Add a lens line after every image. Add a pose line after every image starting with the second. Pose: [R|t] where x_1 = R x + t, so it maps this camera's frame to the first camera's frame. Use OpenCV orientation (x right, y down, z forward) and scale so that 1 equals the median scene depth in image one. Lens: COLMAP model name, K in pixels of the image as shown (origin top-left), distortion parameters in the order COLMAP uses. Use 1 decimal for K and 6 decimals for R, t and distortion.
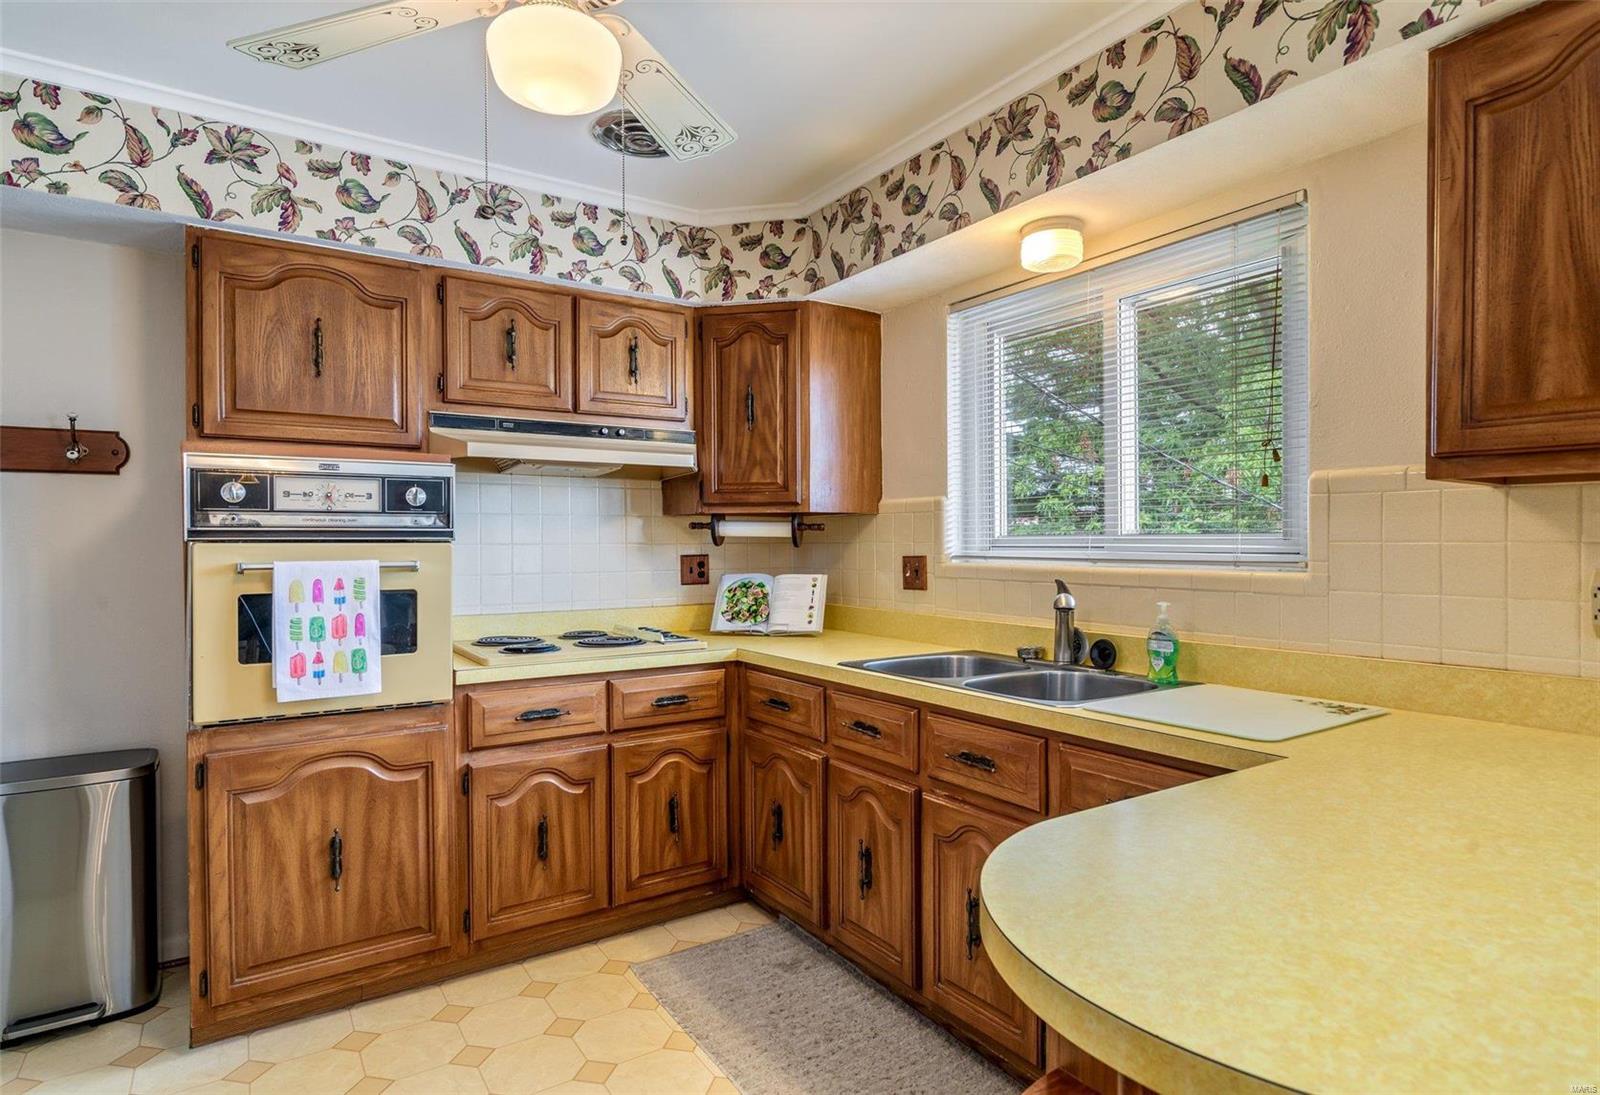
lens RADIAL K [[864.4, 0, 819.9], [0, 864.4, 547.7], [0, 0, 1]] dist [0.006235, -0.003050]
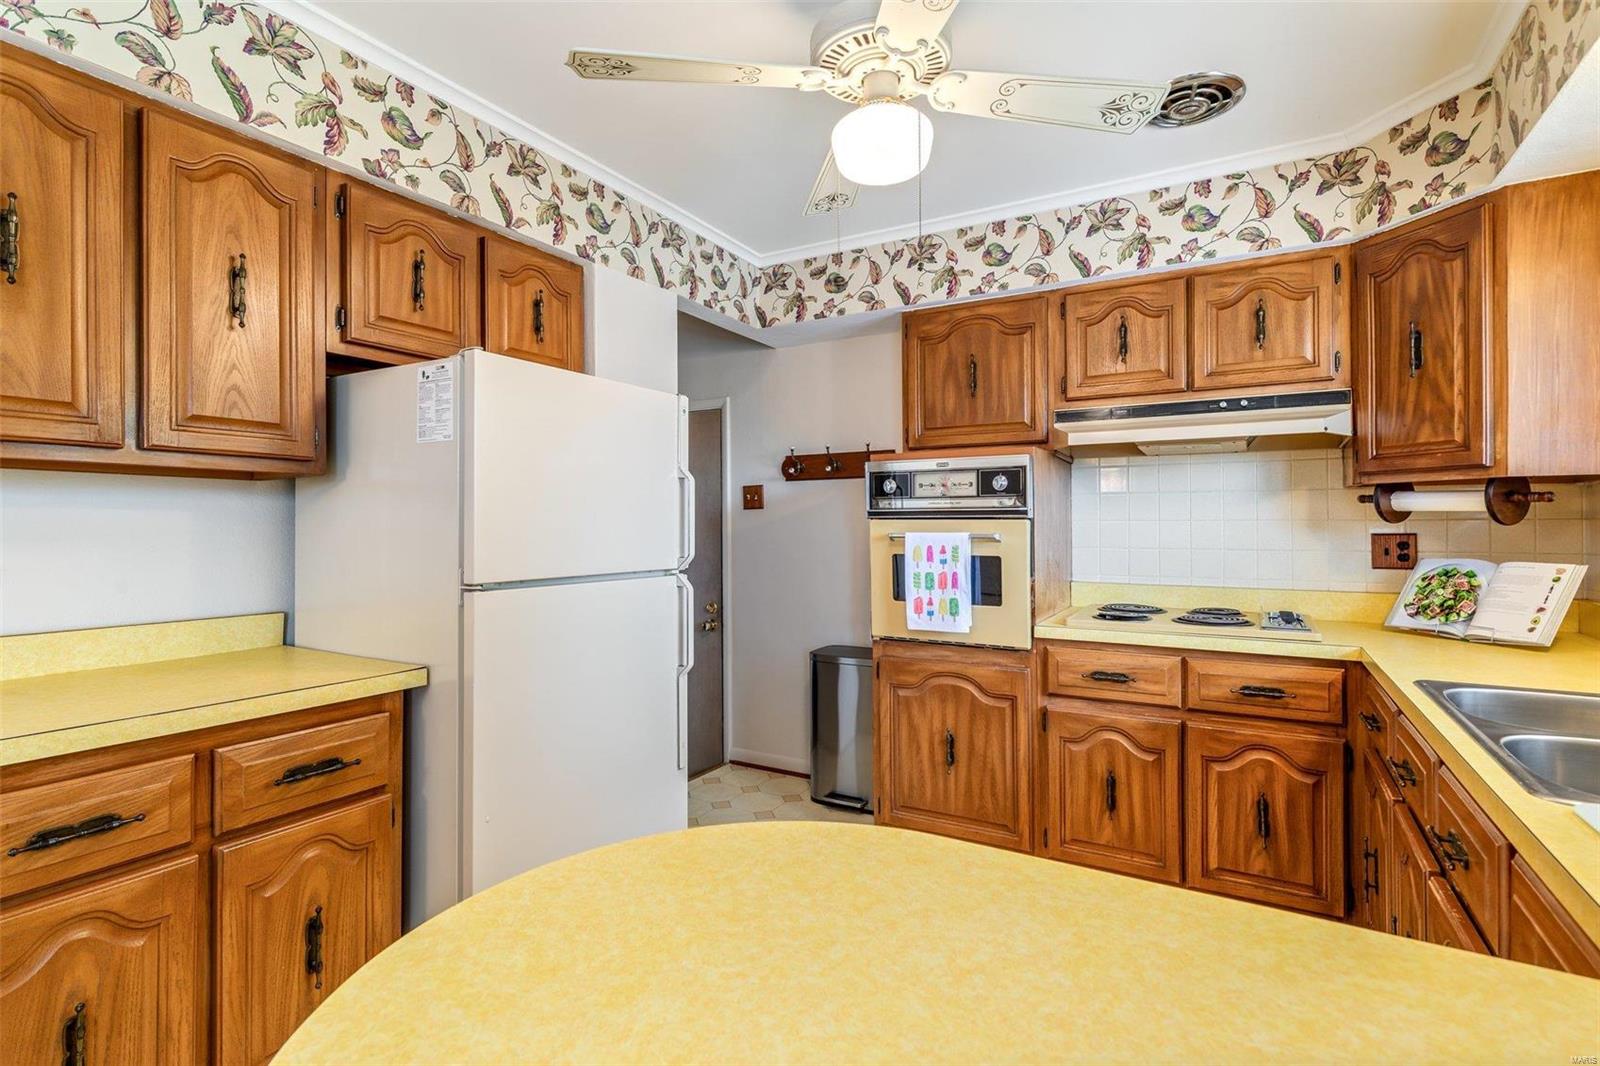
lens RADIAL K [[757.3, 0, 782.8], [0, 757.3, 524.9], [0, 0, 1]] dist [-0.011973, 0.003632]
pose [[0.434280, 0.002762, -0.900774, 0.359203], [-0.006267, 0.999980, 0.000044, 0.004275], [0.900756, 0.005626, 0.434289, 0.218803]]
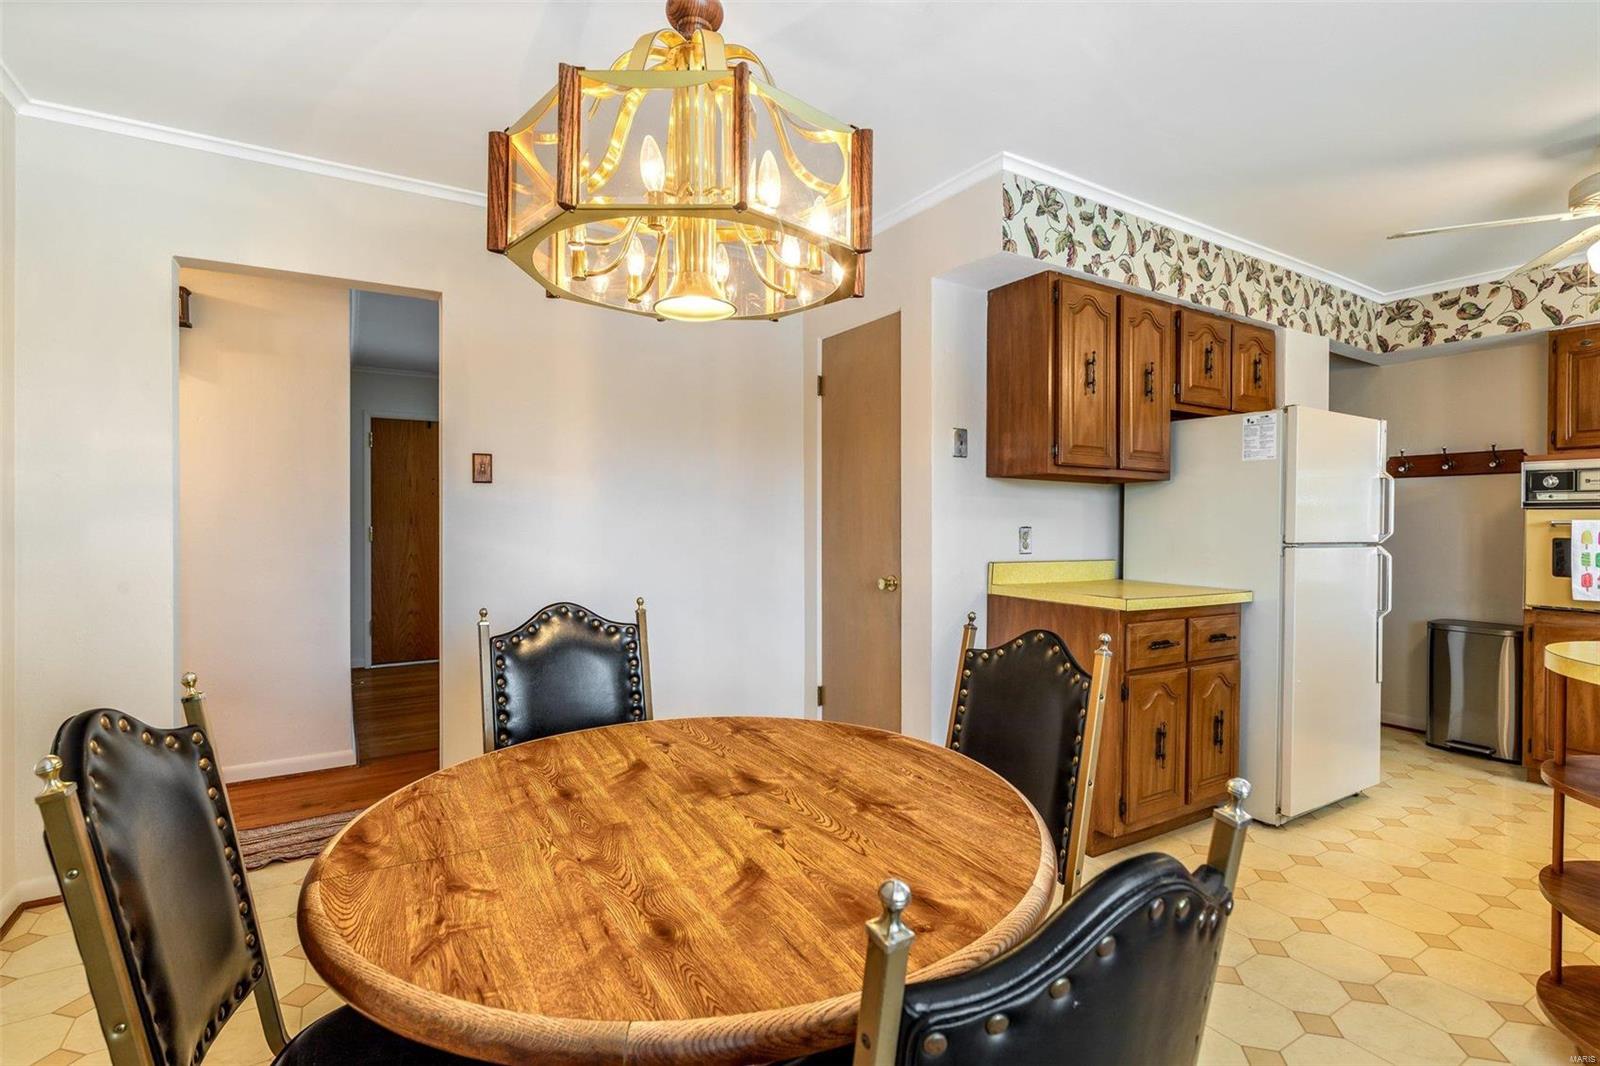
lens RADIAL K [[757.3, 0, 800.6], [0, 757.3, 510.8], [0, 0, 1]] dist [-0.011973, 0.003632]
pose [[-0.050697, -0.000969, -0.998714, 0.831029], [-0.014260, 0.999898, -0.000247, 0.017053], [0.998612, 0.014229, -0.050706, -0.421923]]
